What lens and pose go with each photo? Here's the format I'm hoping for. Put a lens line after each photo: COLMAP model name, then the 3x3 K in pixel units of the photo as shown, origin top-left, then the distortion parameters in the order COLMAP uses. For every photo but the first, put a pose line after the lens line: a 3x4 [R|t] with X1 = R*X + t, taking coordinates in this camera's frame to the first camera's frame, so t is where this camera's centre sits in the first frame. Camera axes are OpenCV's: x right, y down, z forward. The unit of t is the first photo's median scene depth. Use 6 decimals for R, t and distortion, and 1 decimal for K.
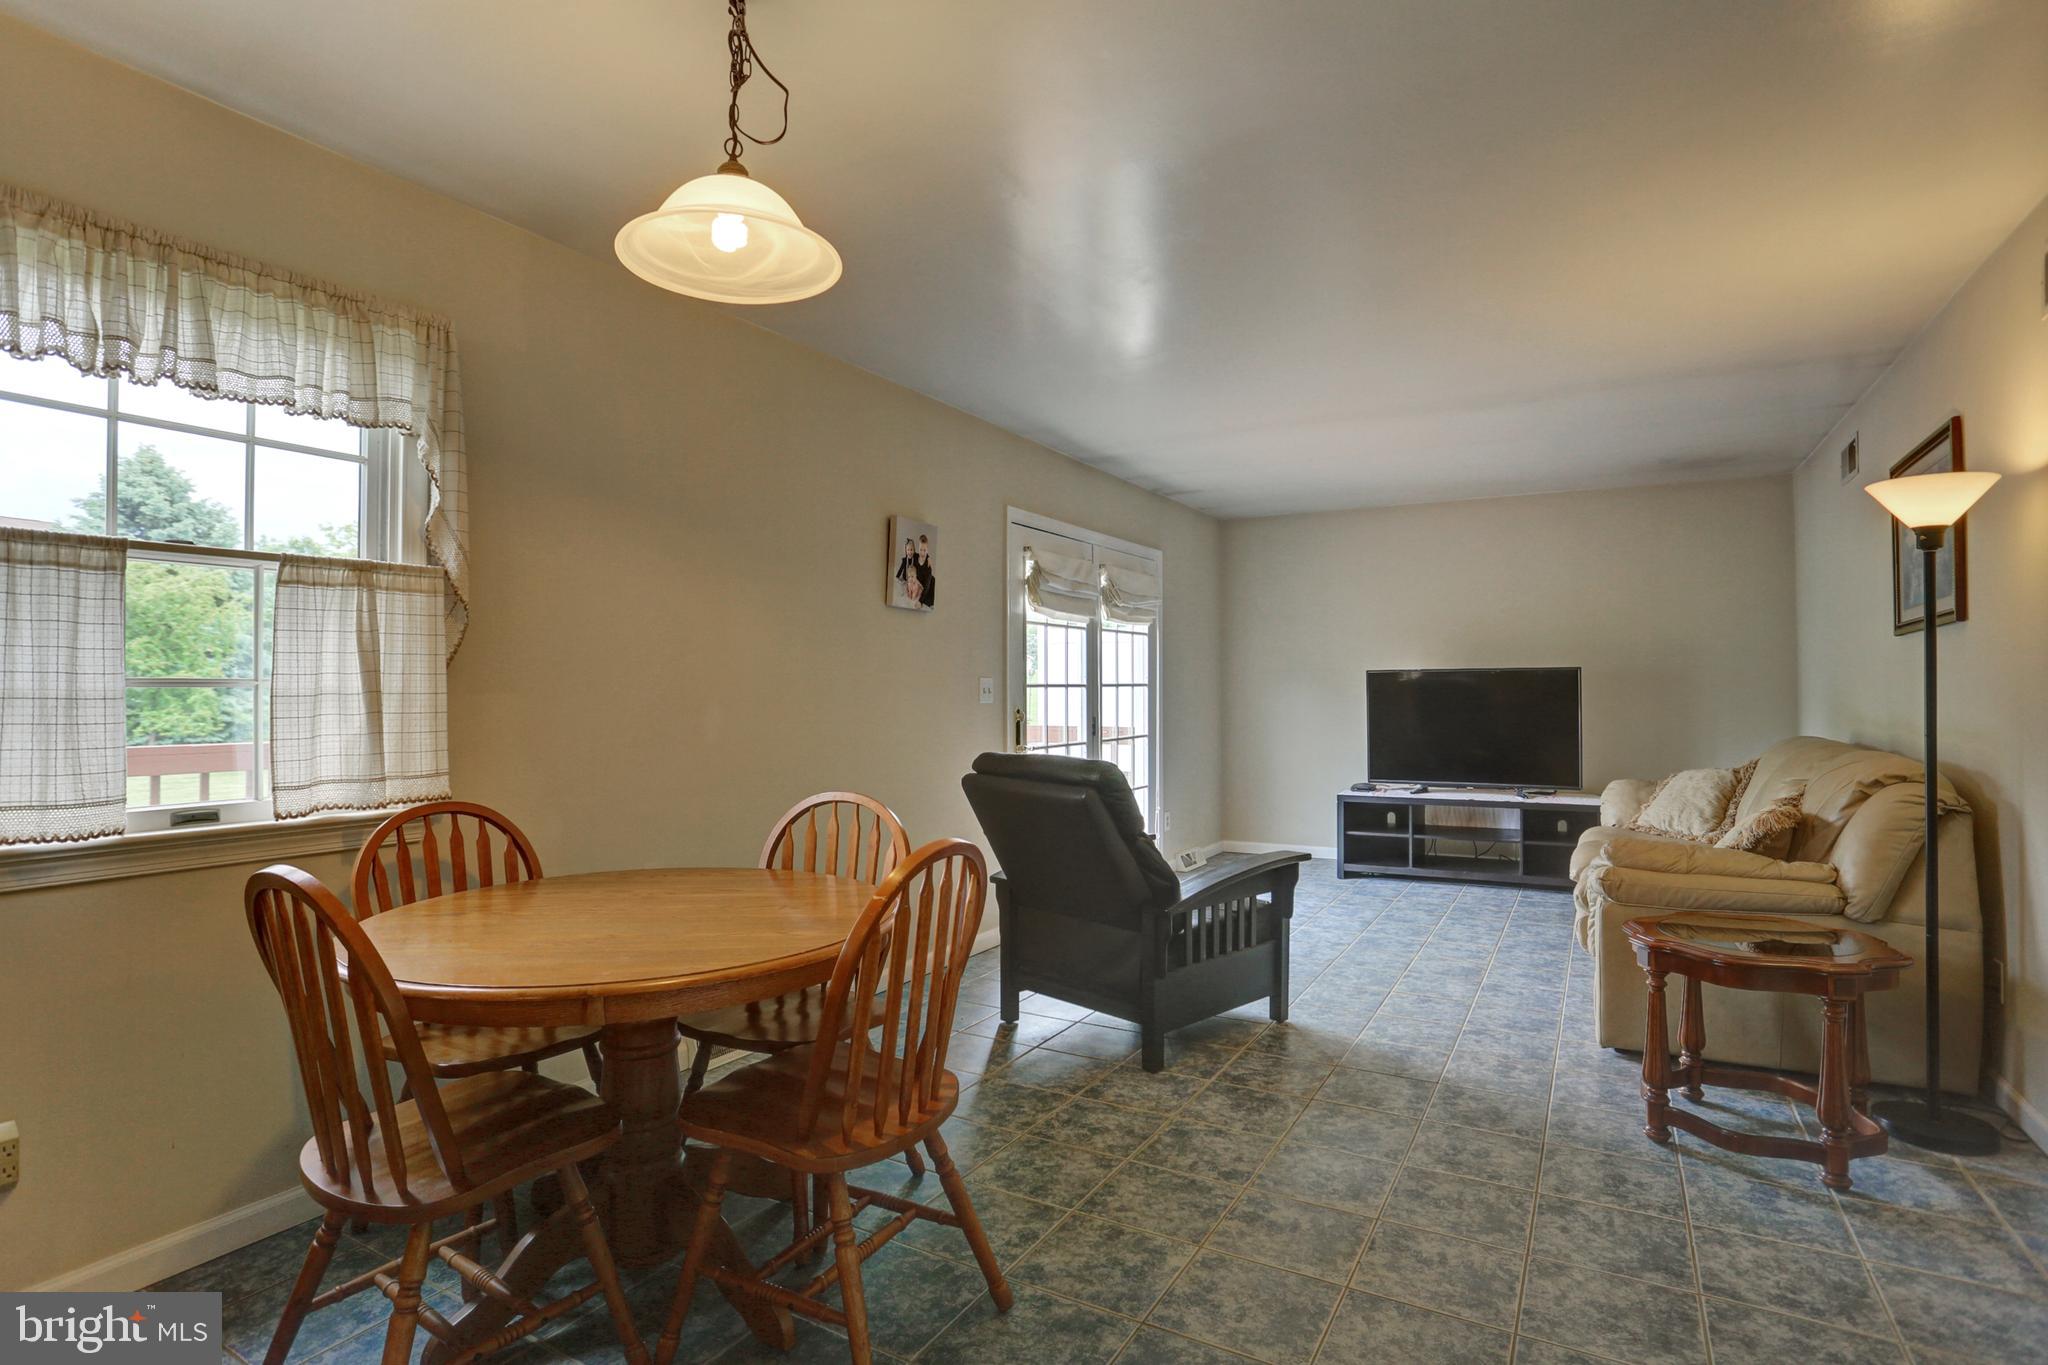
lens RADIAL K [[1030.6, 0, 1009.9], [0, 1030.6, 685.2], [0, 0, 1]] dist [-0.075428, 0.031805]
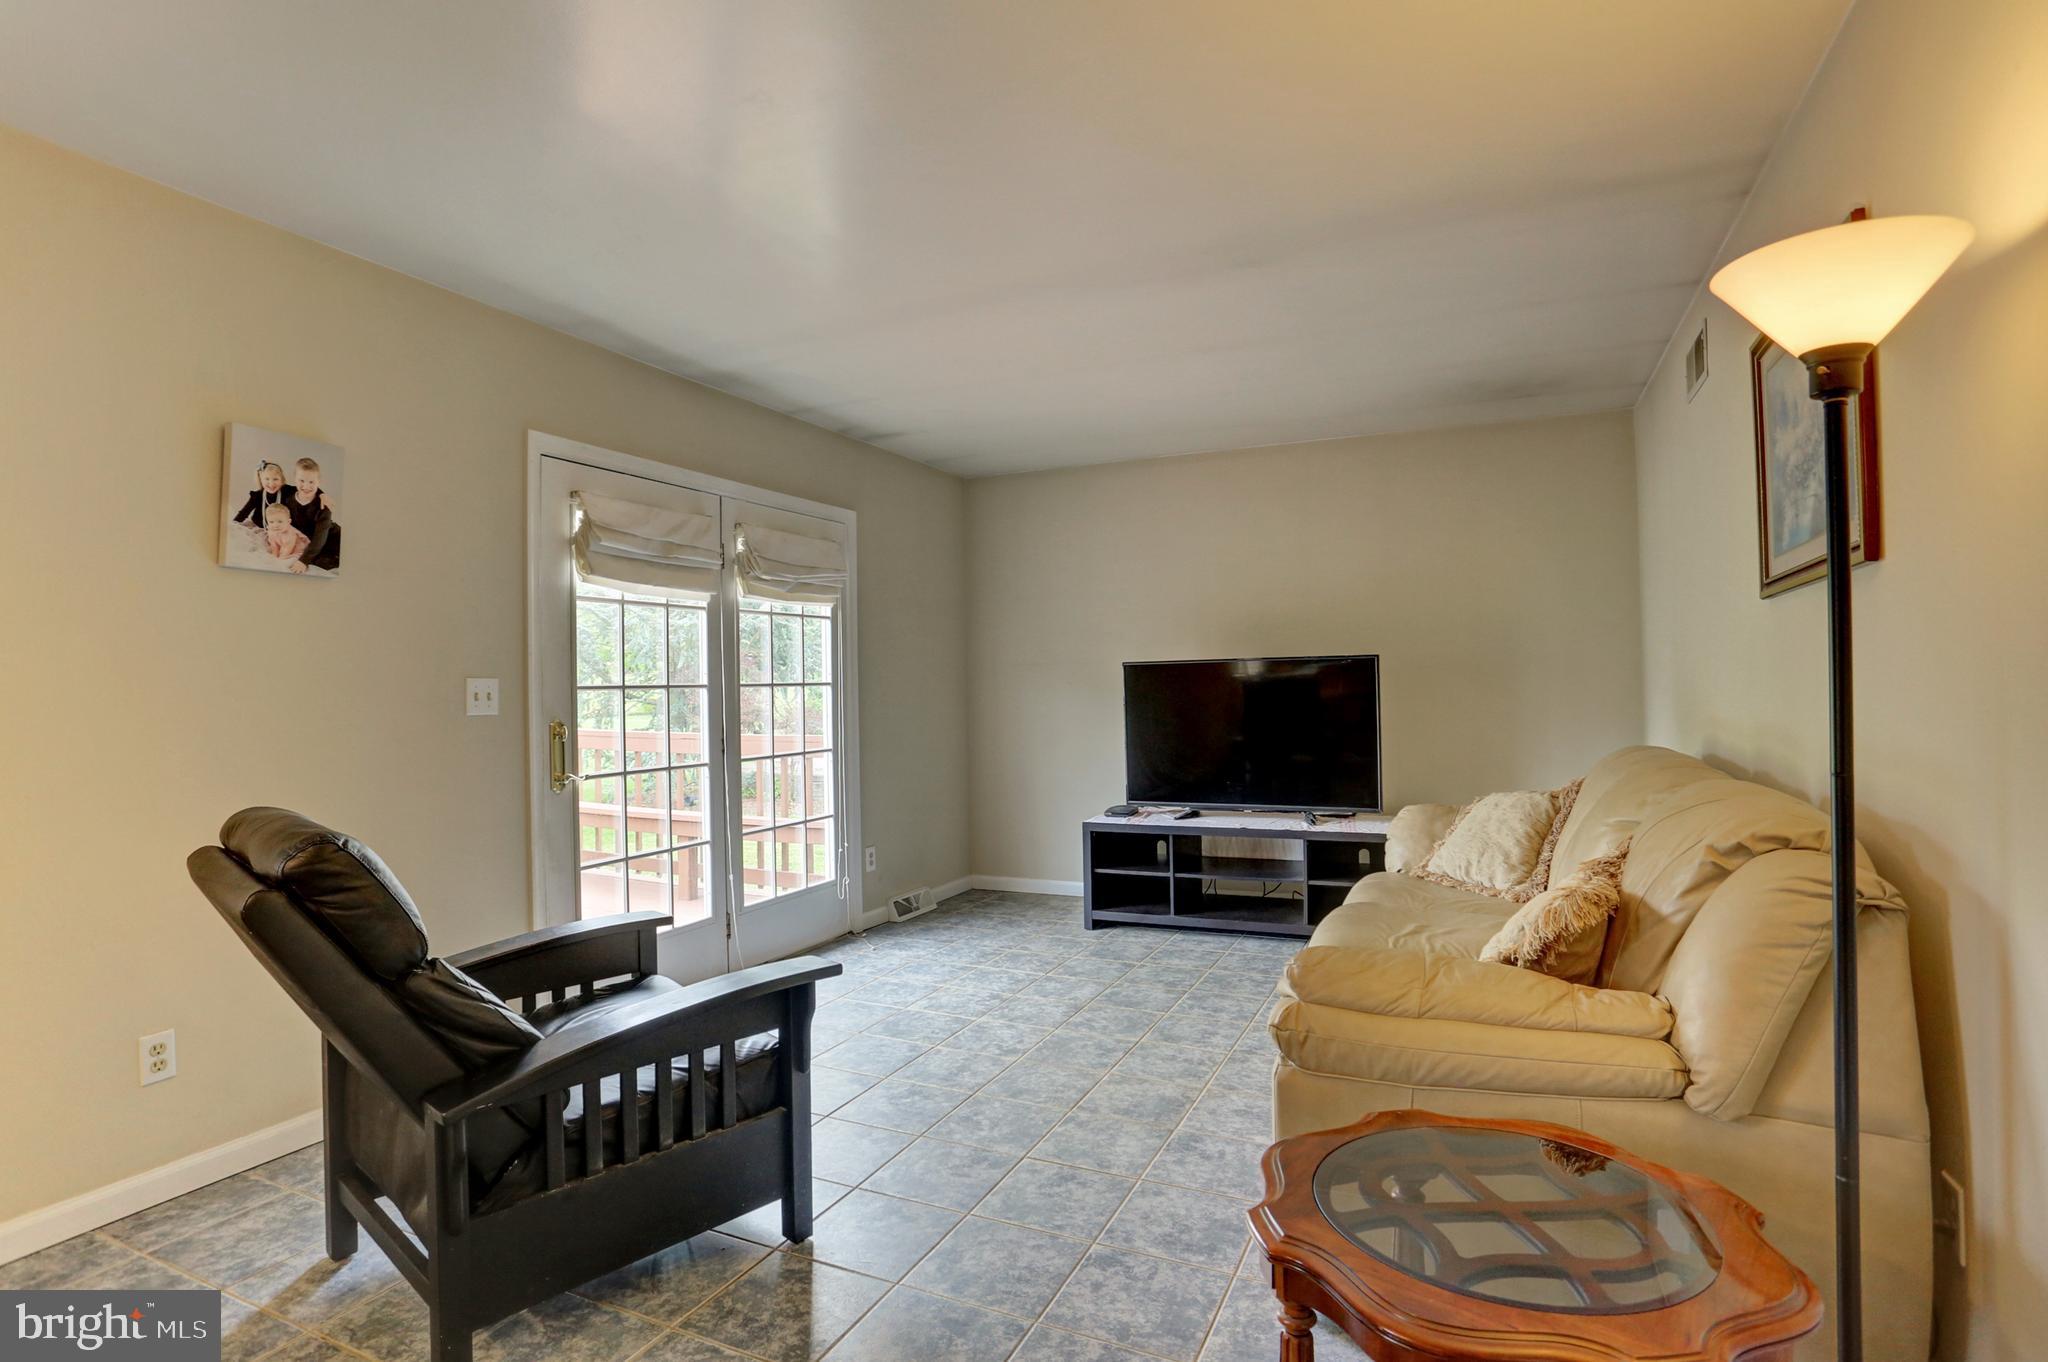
lens RADIAL K [[1030.6, 0, 1009.9], [0, 1030.6, 683.7], [0, 0, 1]] dist [-0.075428, 0.031805]
pose [[0.995741, -0.012788, 0.091308, 0.310786], [0.012807, 0.999918, 0.000374, 0.000590], [-0.091306, 0.000797, 0.995823, 0.357371]]
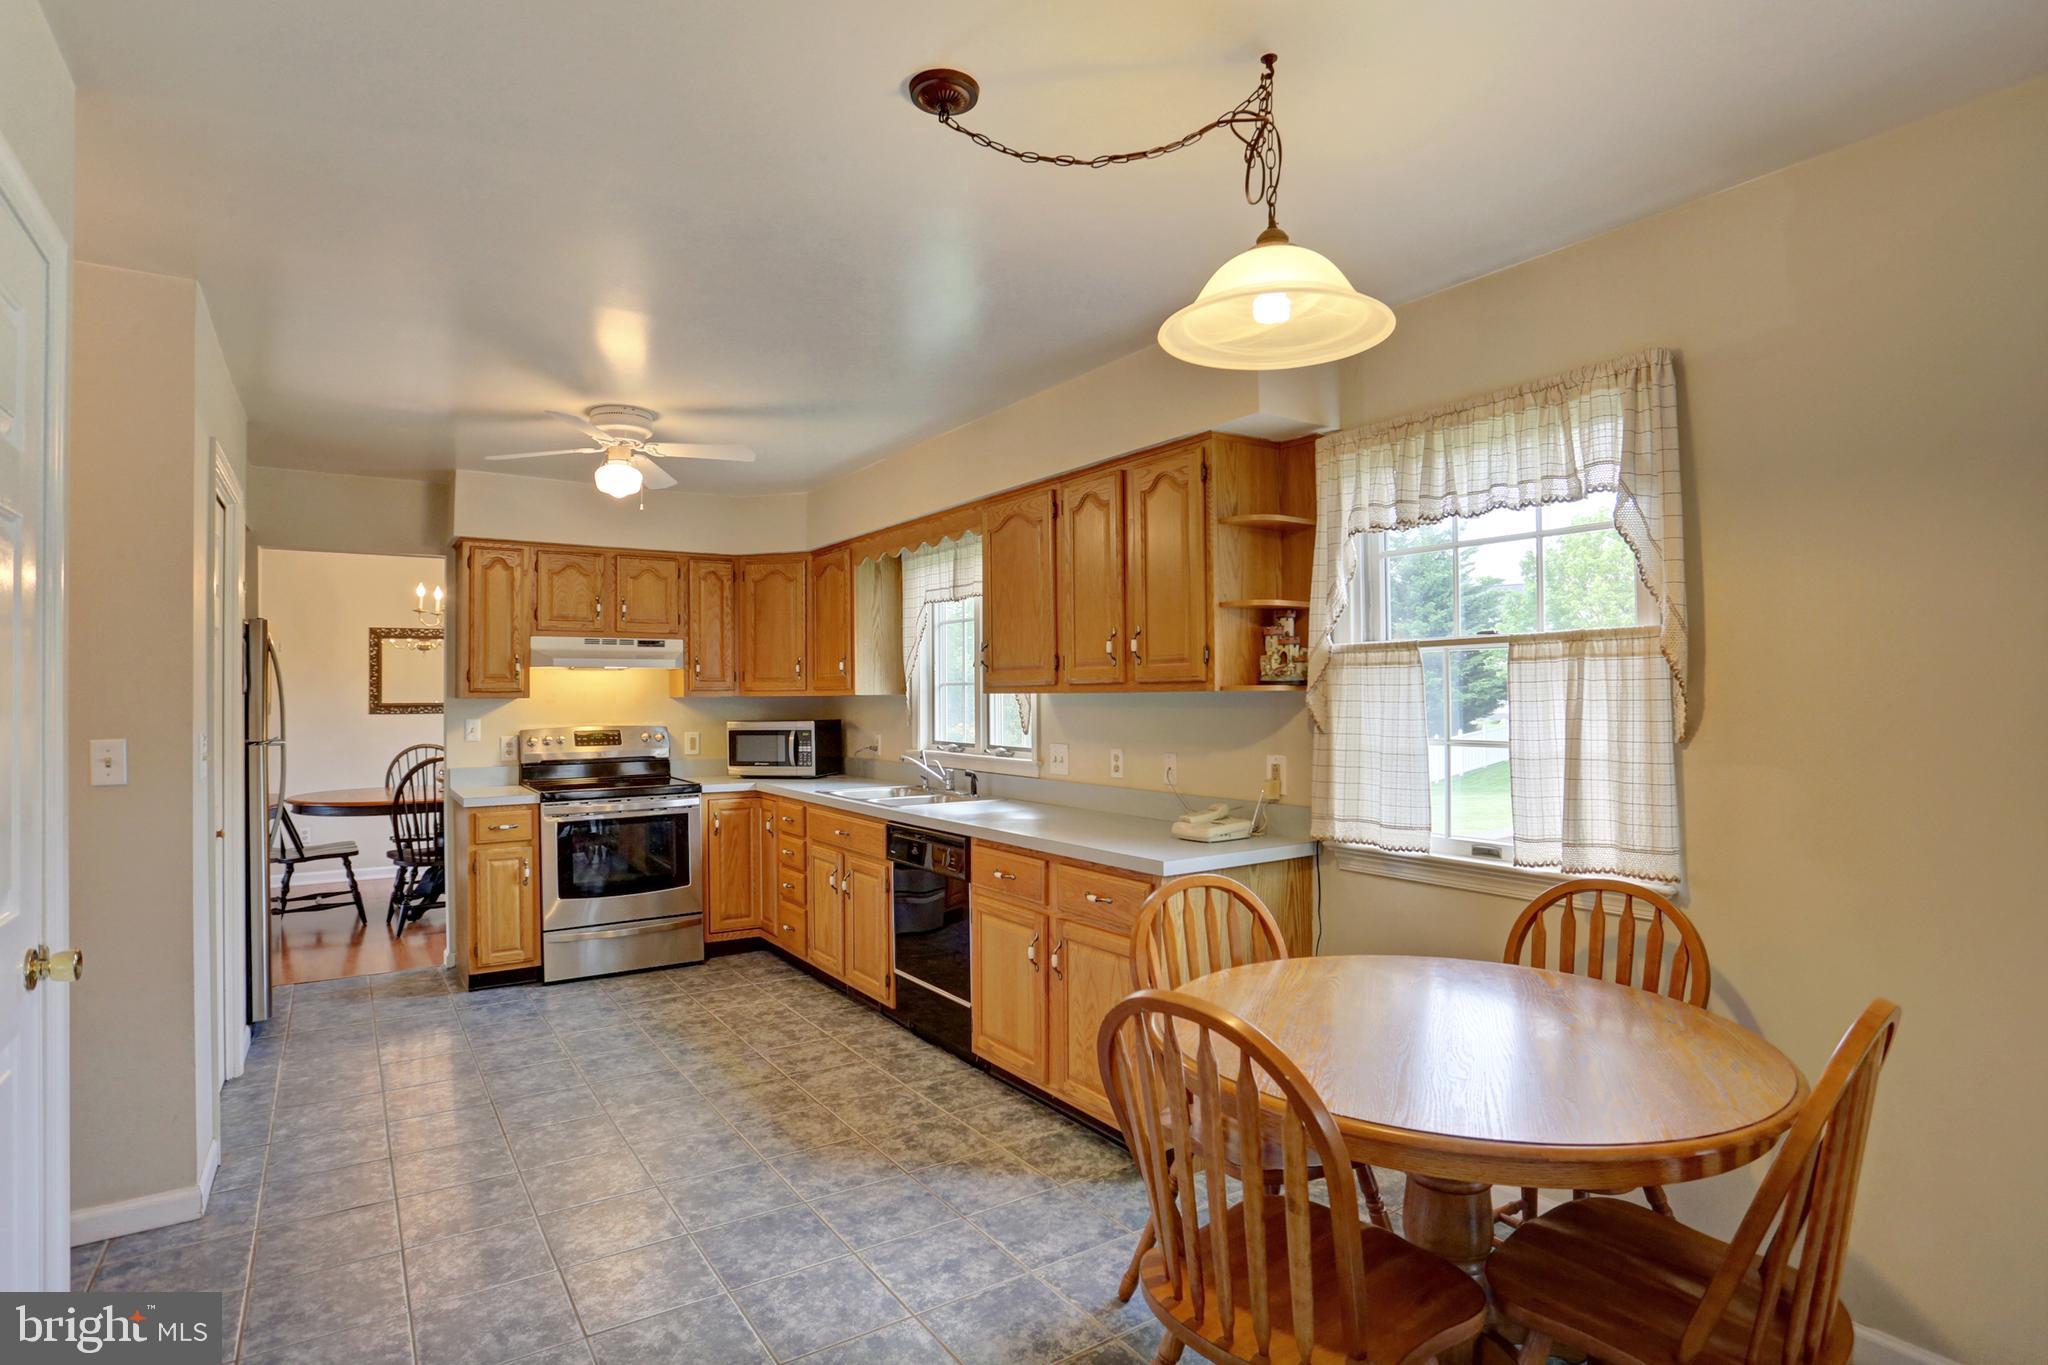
lens RADIAL K [[1030.6, 0, 1009.9], [0, 1030.6, 685.2], [0, 0, 1]] dist [-0.075428, 0.031805]
pose [[-0.433939, -0.000571, -0.900942, 0.307519], [0.012974, 0.999892, -0.006883, -0.039206], [0.900849, -0.014675, -0.433885, 0.529972]]
